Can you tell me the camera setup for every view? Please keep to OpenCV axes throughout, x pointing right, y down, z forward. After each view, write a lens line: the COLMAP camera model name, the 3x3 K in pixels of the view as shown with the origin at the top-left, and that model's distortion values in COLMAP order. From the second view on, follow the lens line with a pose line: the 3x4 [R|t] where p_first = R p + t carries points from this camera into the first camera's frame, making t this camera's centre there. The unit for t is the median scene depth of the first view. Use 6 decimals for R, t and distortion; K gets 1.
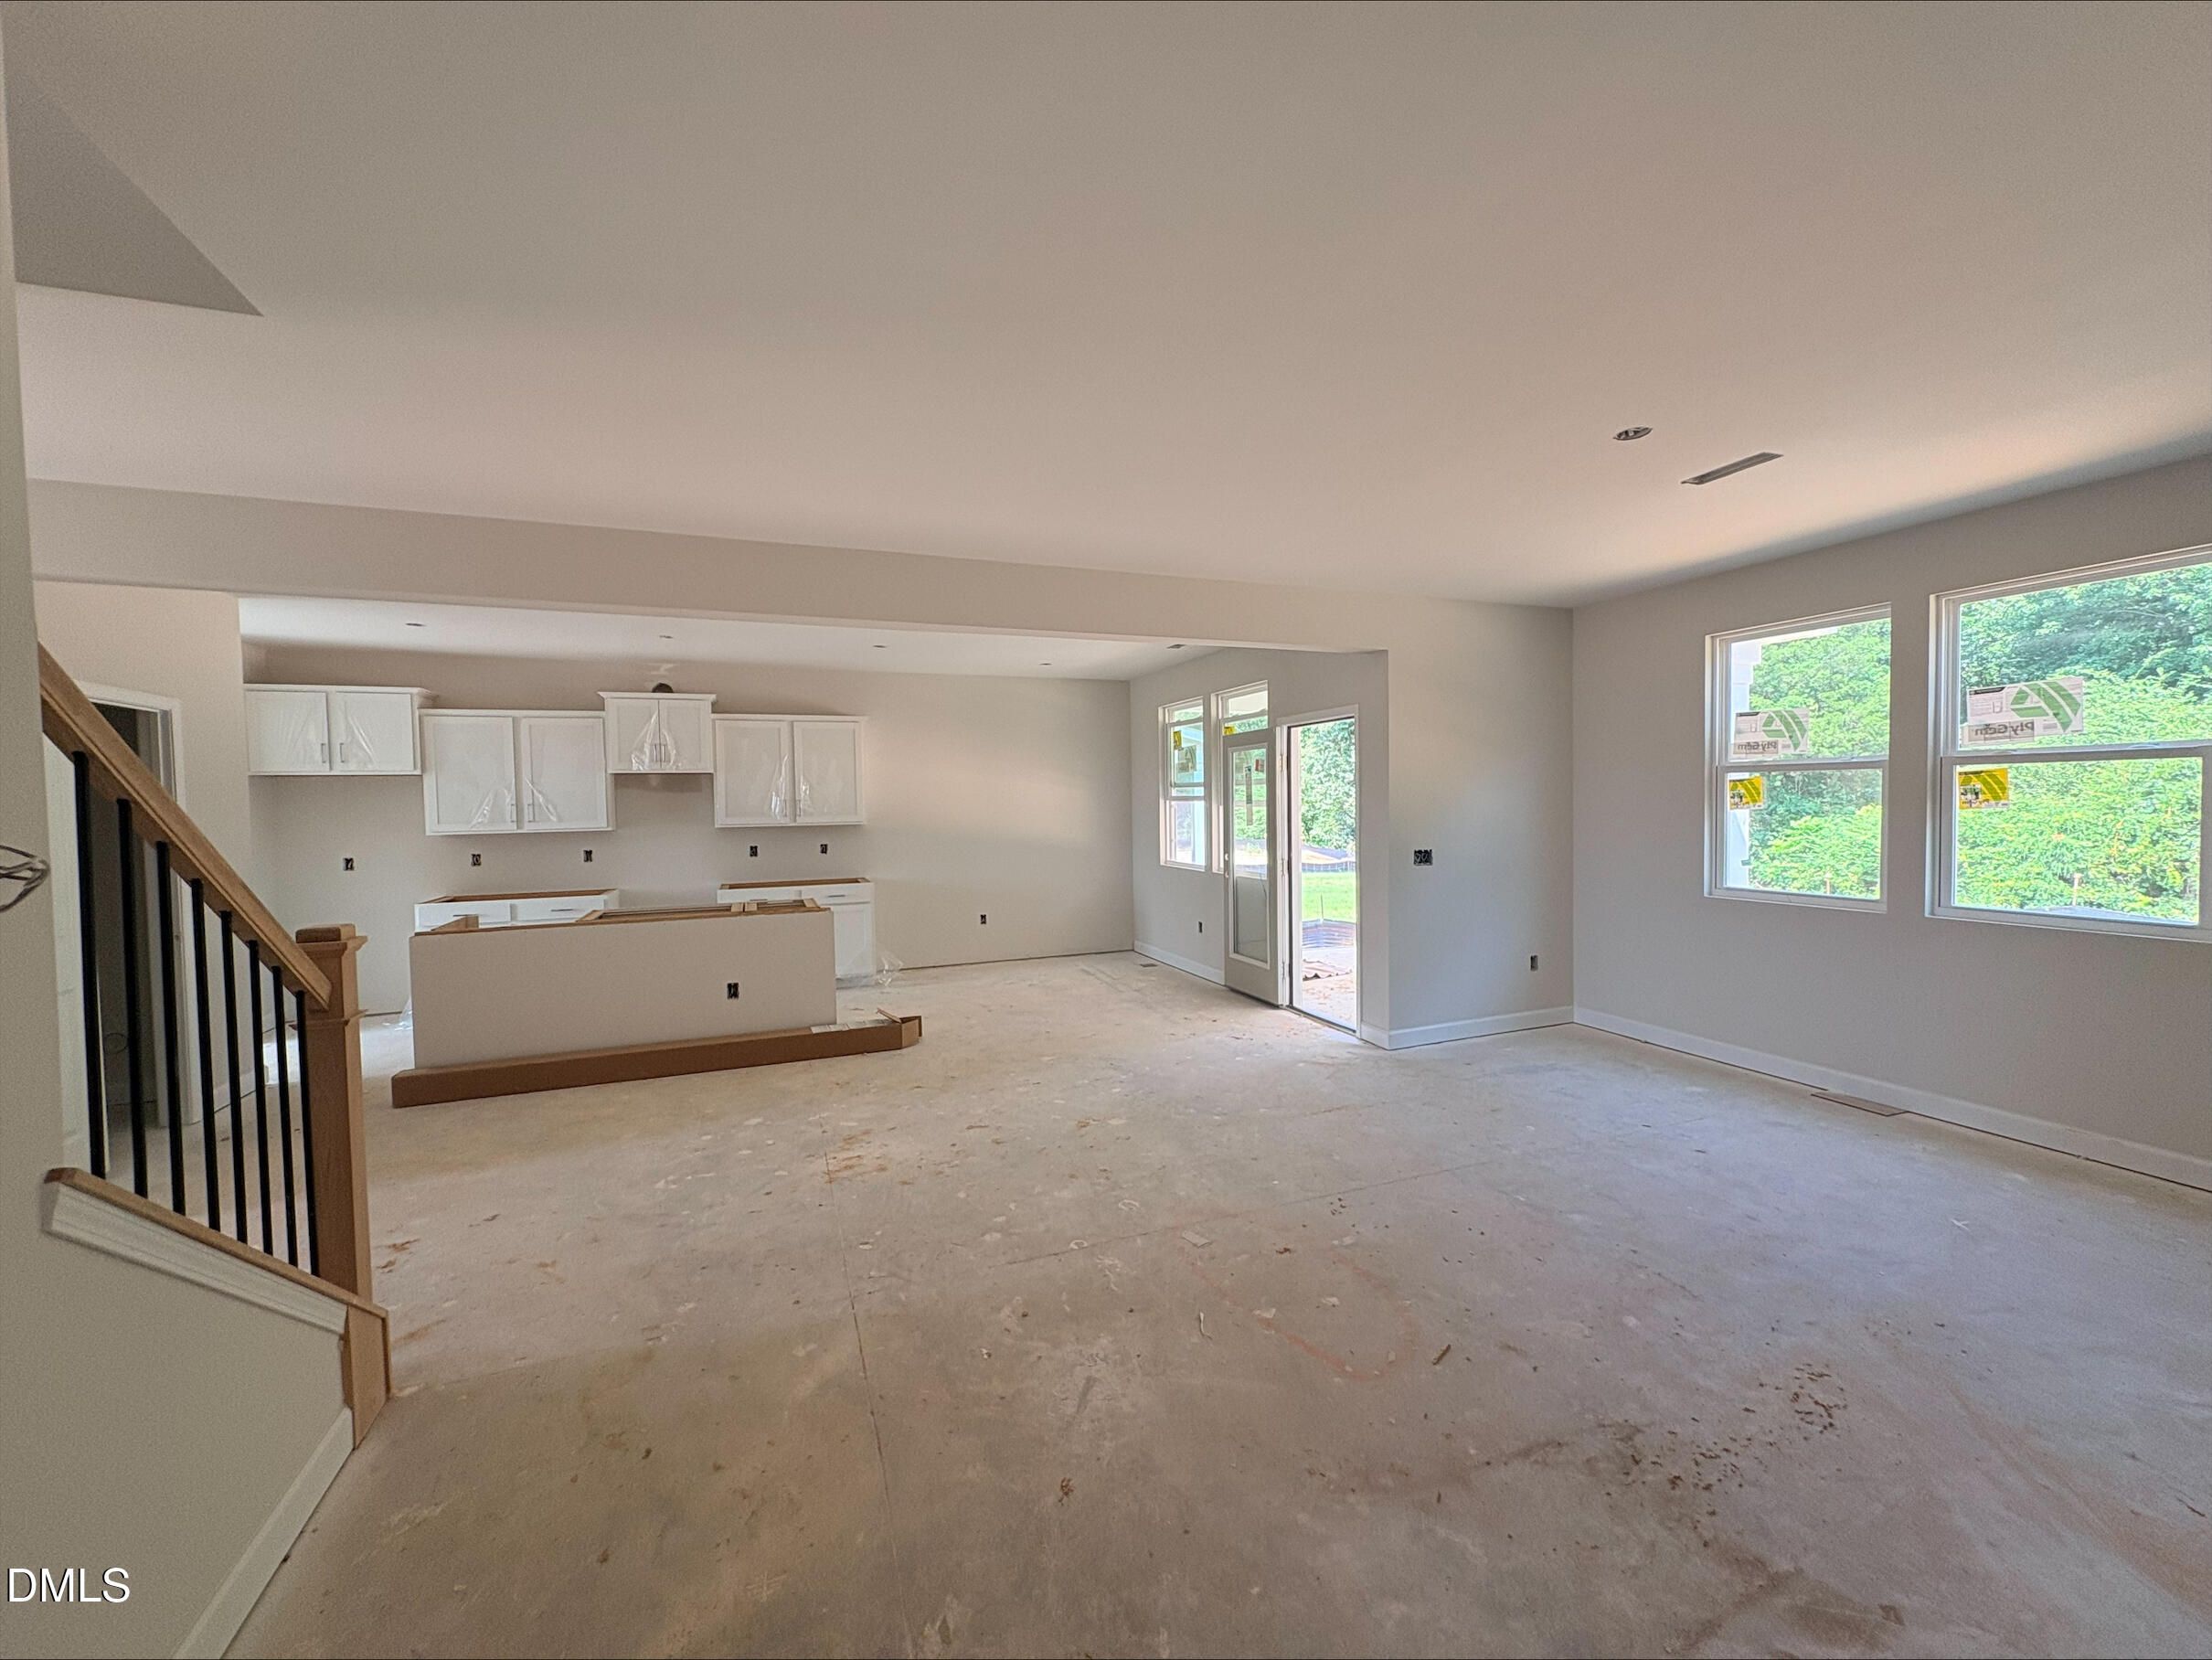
lens RADIAL K [[896.5, 0, 1119.4], [0, 896.5, 832.6], [0, 0, 1]] dist [-0.000884, 0.000603]
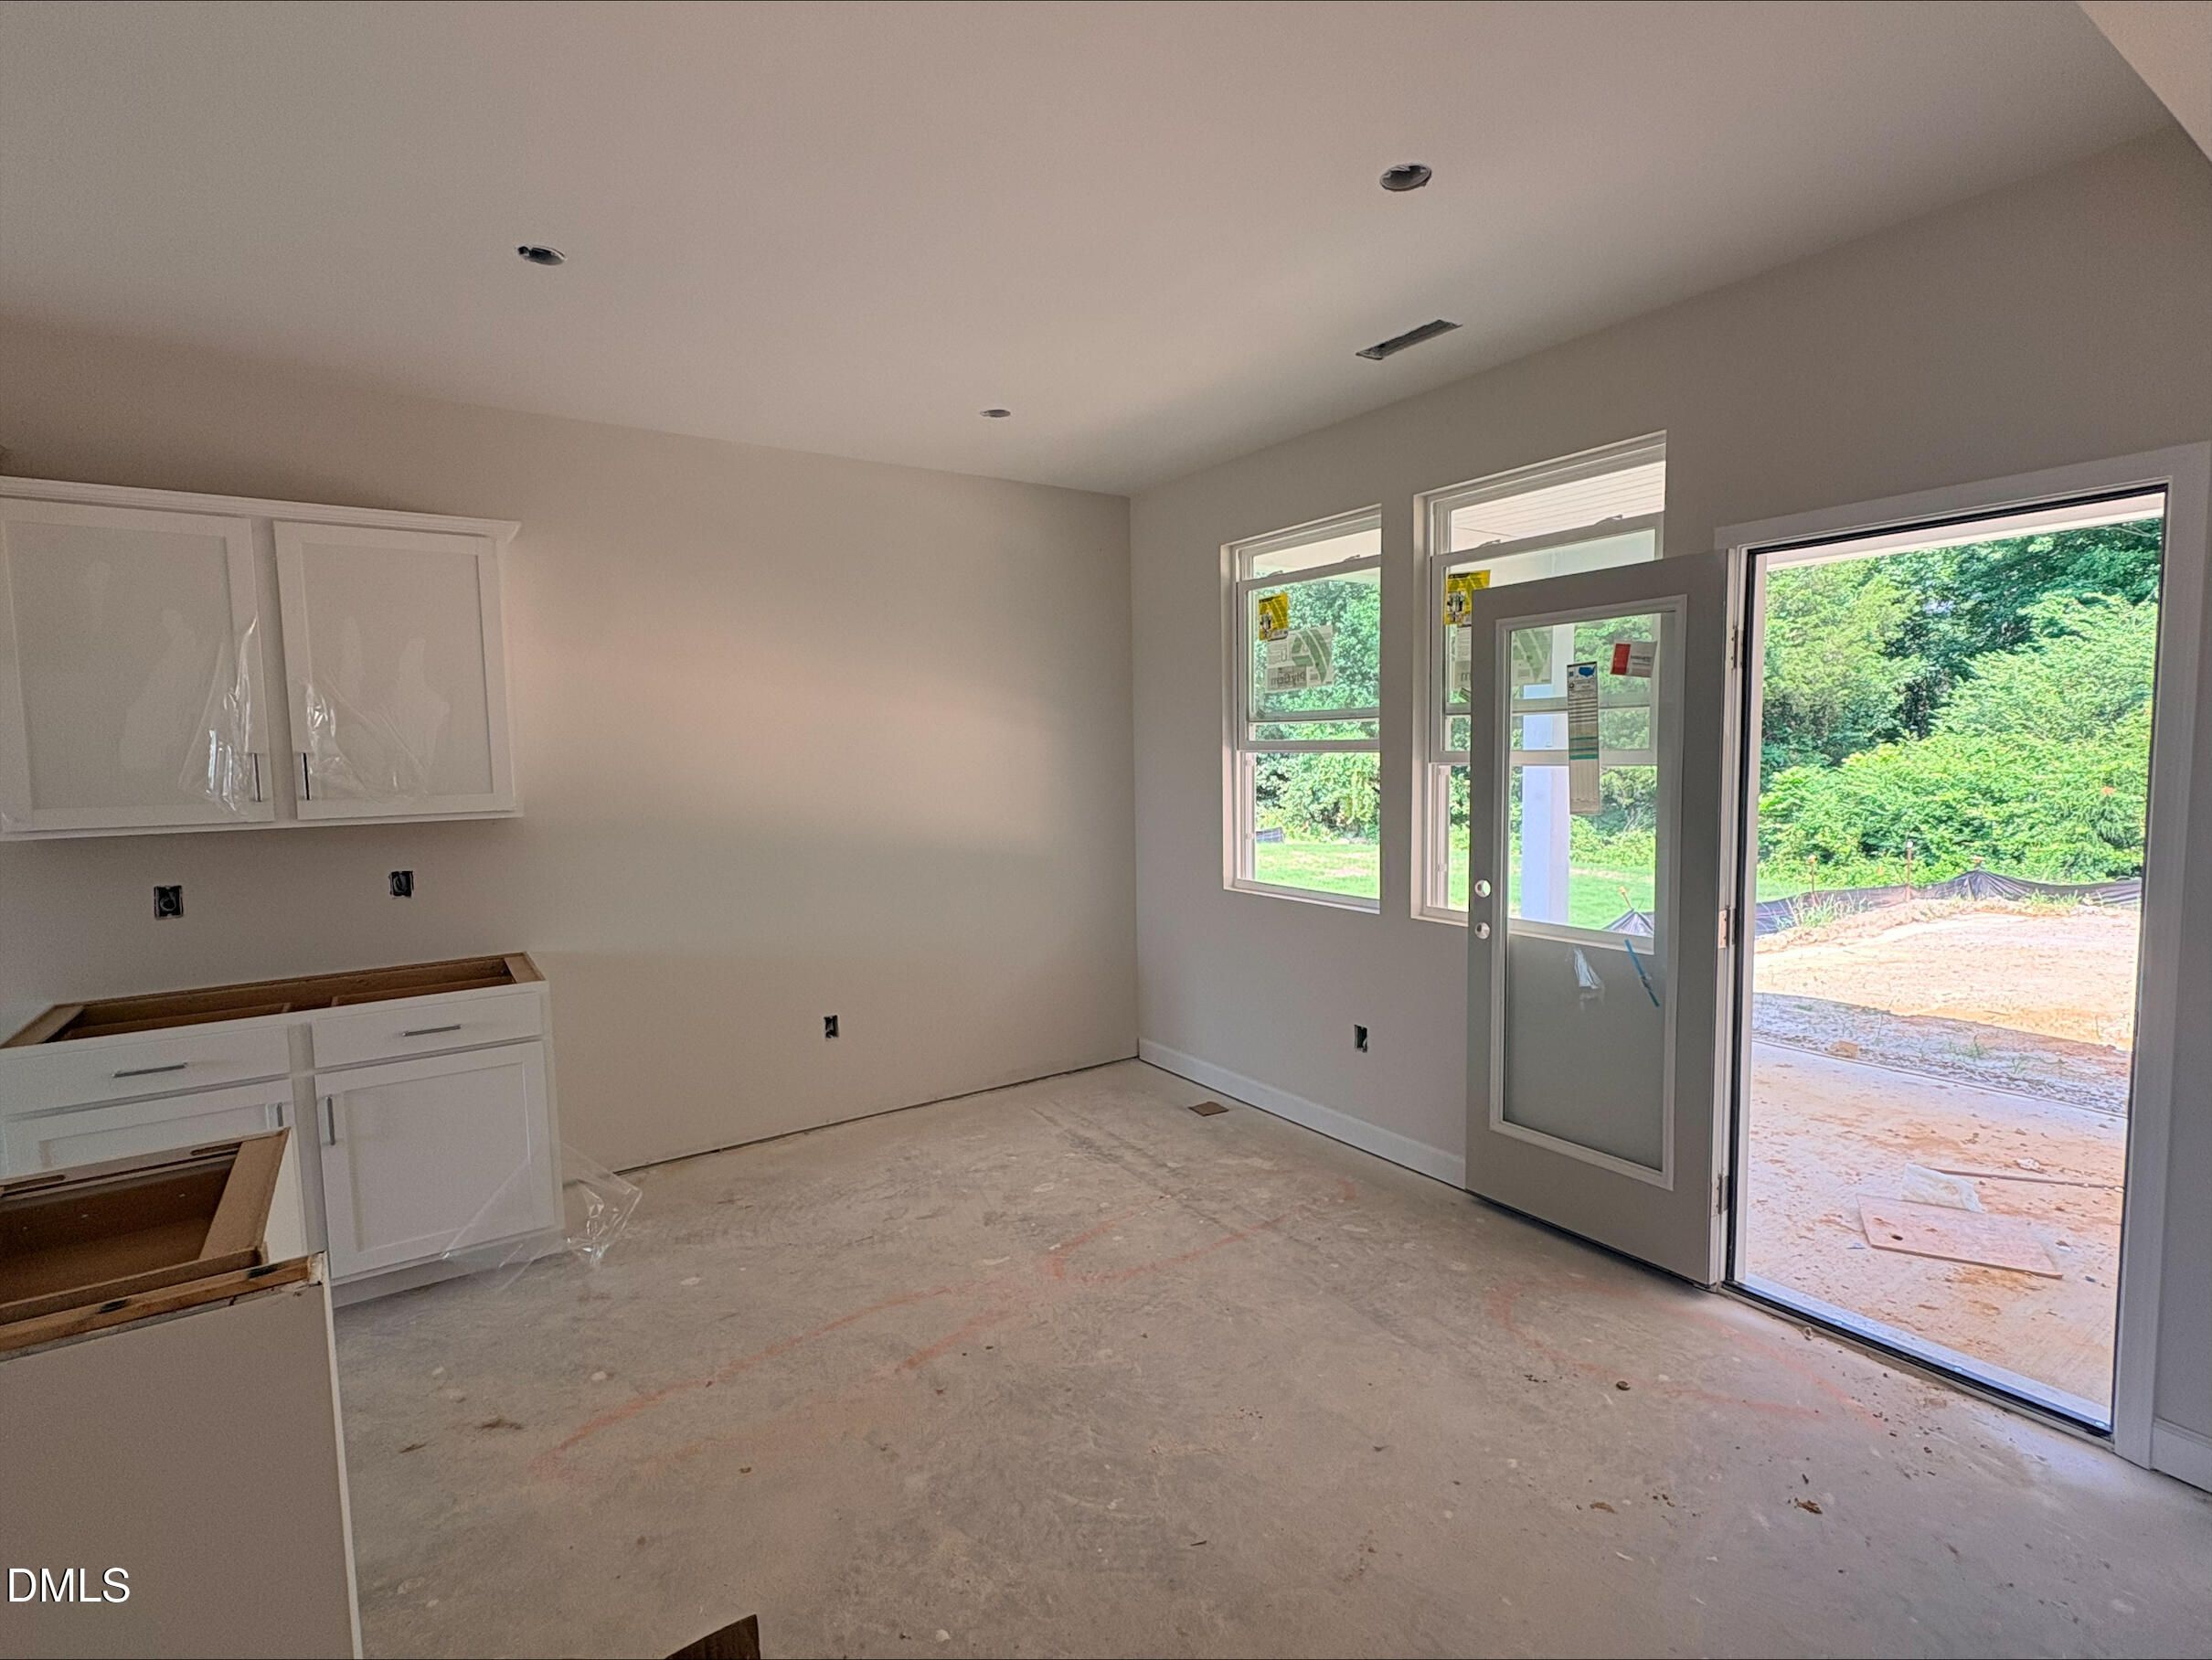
lens RADIAL K [[1056.4, 0, 1115.2], [0, 1056.4, 828.5], [0, 0, 1]] dist [0.000784, 0.000165]
pose [[0.976791, -0.018939, 0.213356, -0.154399], [0.010568, 0.999131, 0.040307, -0.022478], [-0.213934, -0.037117, 0.976143, 0.590043]]
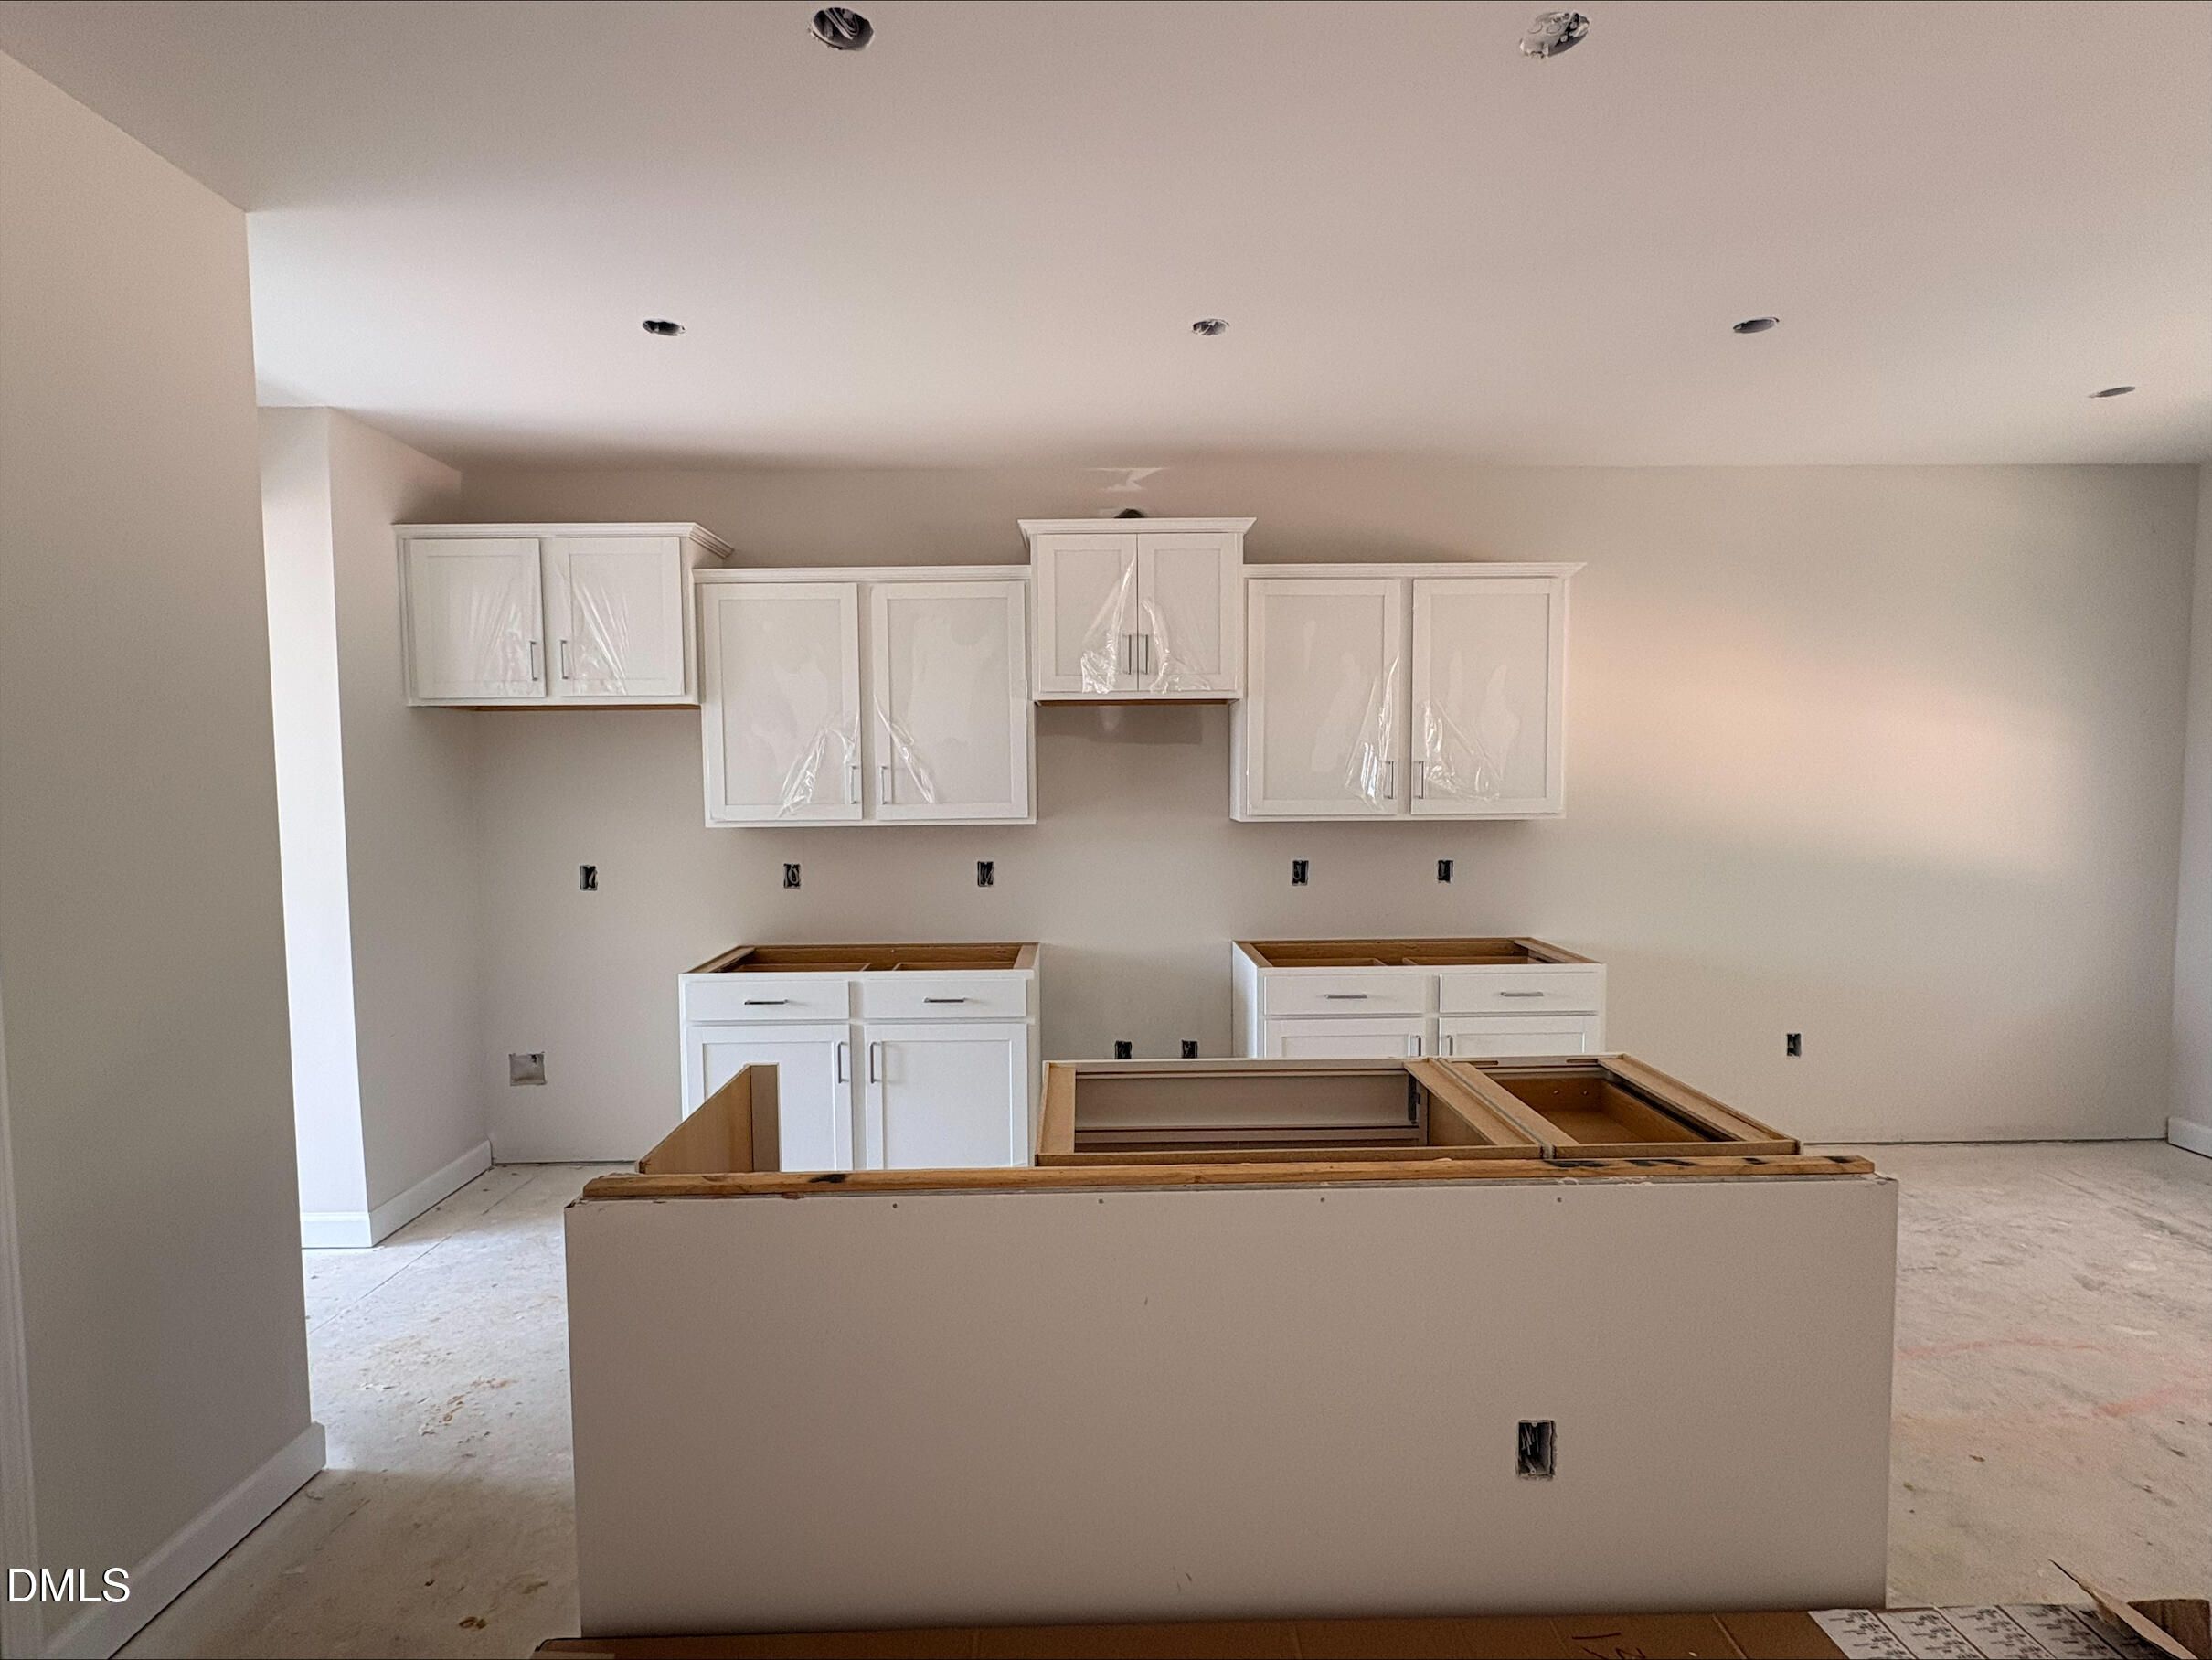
lens RADIAL K [[1056.4, 0, 1096.3], [0, 1056.4, 829.3], [0, 0, 1]] dist [0.000784, 0.000165]
pose [[0.934275, 0.028942, -0.355376, -0.352621], [-0.020690, 0.999421, 0.026998, -0.015361], [0.355952, -0.017871, 0.934333, 0.514118]]
